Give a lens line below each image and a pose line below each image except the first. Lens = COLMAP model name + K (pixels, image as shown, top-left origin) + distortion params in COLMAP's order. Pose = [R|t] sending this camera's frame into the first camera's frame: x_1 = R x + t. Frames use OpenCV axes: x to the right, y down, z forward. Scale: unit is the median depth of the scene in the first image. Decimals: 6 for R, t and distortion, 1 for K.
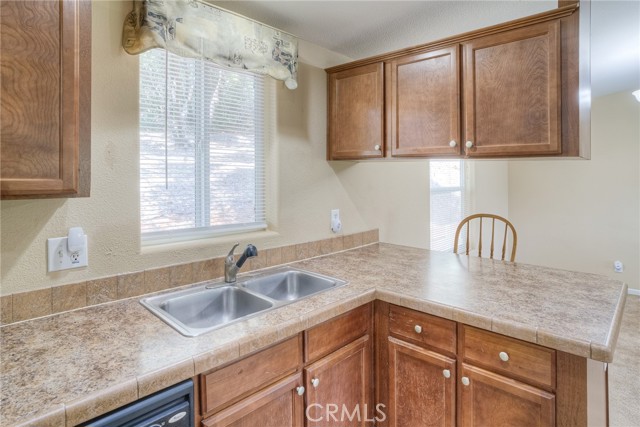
lens RADIAL K [[361.6, 0, 325.4], [0, 361.6, 171.1], [0, 0, 1]] dist [-0.065388, 0.035265]
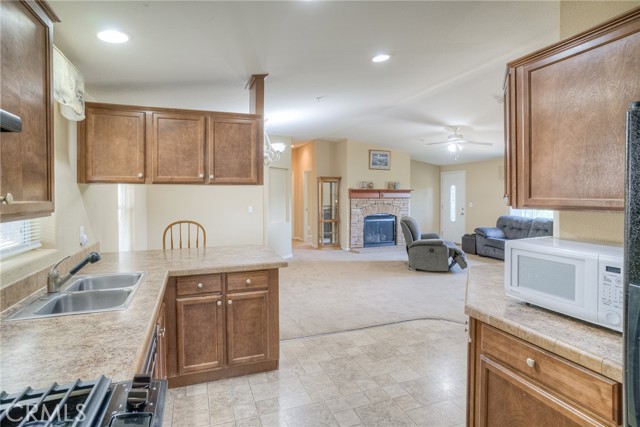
lens RADIAL K [[348.0, 0, 324.5], [0, 348.0, 194.3], [0, 0, 1]] dist [-0.082061, 0.065645]
pose [[0.435847, -0.009644, 0.899969, -0.893686], [-0.001122, 0.999936, 0.011259, -0.009594], [-0.900020, -0.005917, 0.435808, -0.230487]]
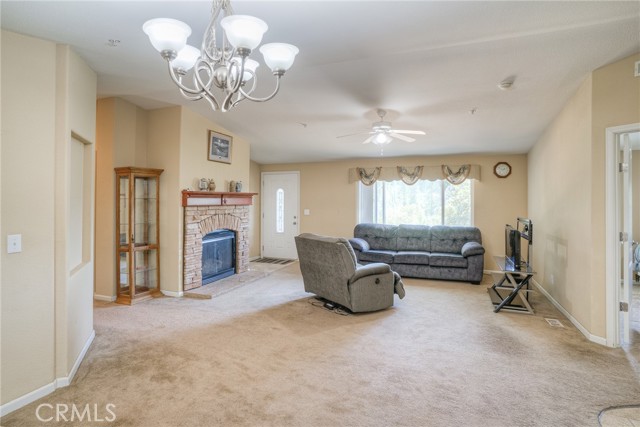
lens RADIAL K [[348.8, 0, 315.9], [0, 348.8, 195.9], [0, 0, 1]] dist [-0.037772, 0.029140]
pose [[-0.370824, -0.001780, 0.928702, 0.672022], [-0.011634, 0.999929, -0.002729, 0.008705], [-0.928630, -0.011816, -0.370818, 1.736417]]
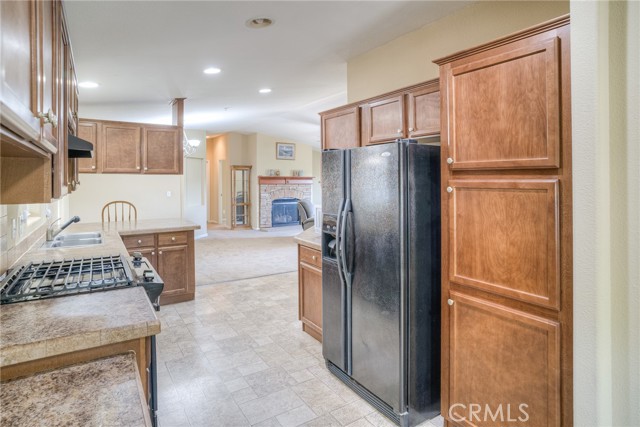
lens RADIAL K [[359.7, 0, 317.9], [0, 359.7, 182.2], [0, 0, 1]] dist [-0.027523, 0.001301]
pose [[0.248706, -0.012929, 0.968493, -1.775611], [-0.001872, 0.999903, 0.013829, -0.017582], [-0.968577, -0.005252, 0.248658, -0.814062]]
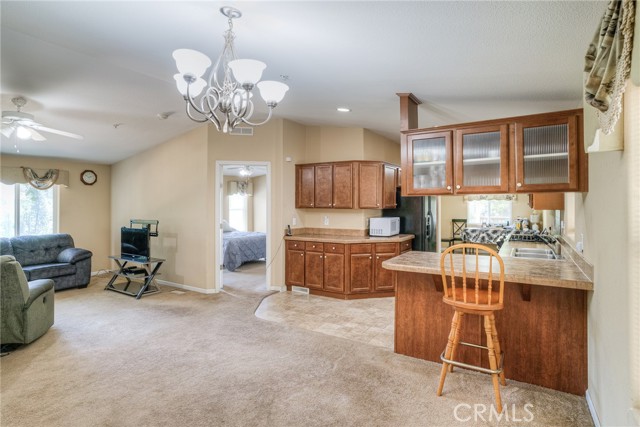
lens RADIAL K [[334.7, 0, 320.2], [0, 334.7, 200.7], [0, 0, 1]] dist [-0.029450, 0.000885]
pose [[-0.980136, -0.003240, -0.198302, 1.589637], [0.000357, 0.999836, -0.018102, 0.031073], [0.198328, -0.017813, -0.979974, 2.781604]]
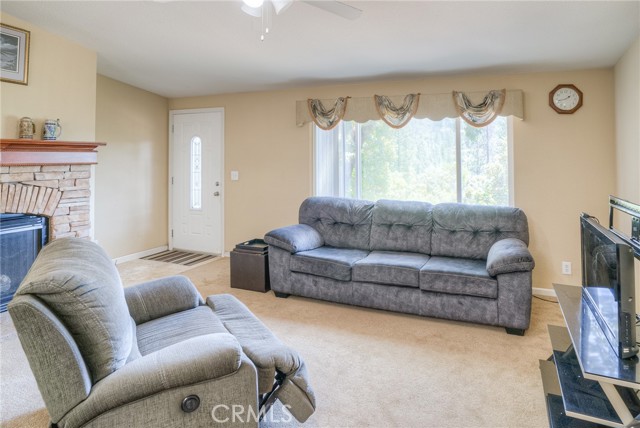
lens RADIAL K [[374.4, 0, 349.7], [0, 374.4, 144.9], [0, 0, 1]] dist [-0.027978, 0.002778]
pose [[-0.369022, 0.014790, 0.929303, 1.958183], [-0.011621, 0.999722, -0.020526, 0.017770], [-0.929348, -0.018374, -0.368747, 0.326367]]
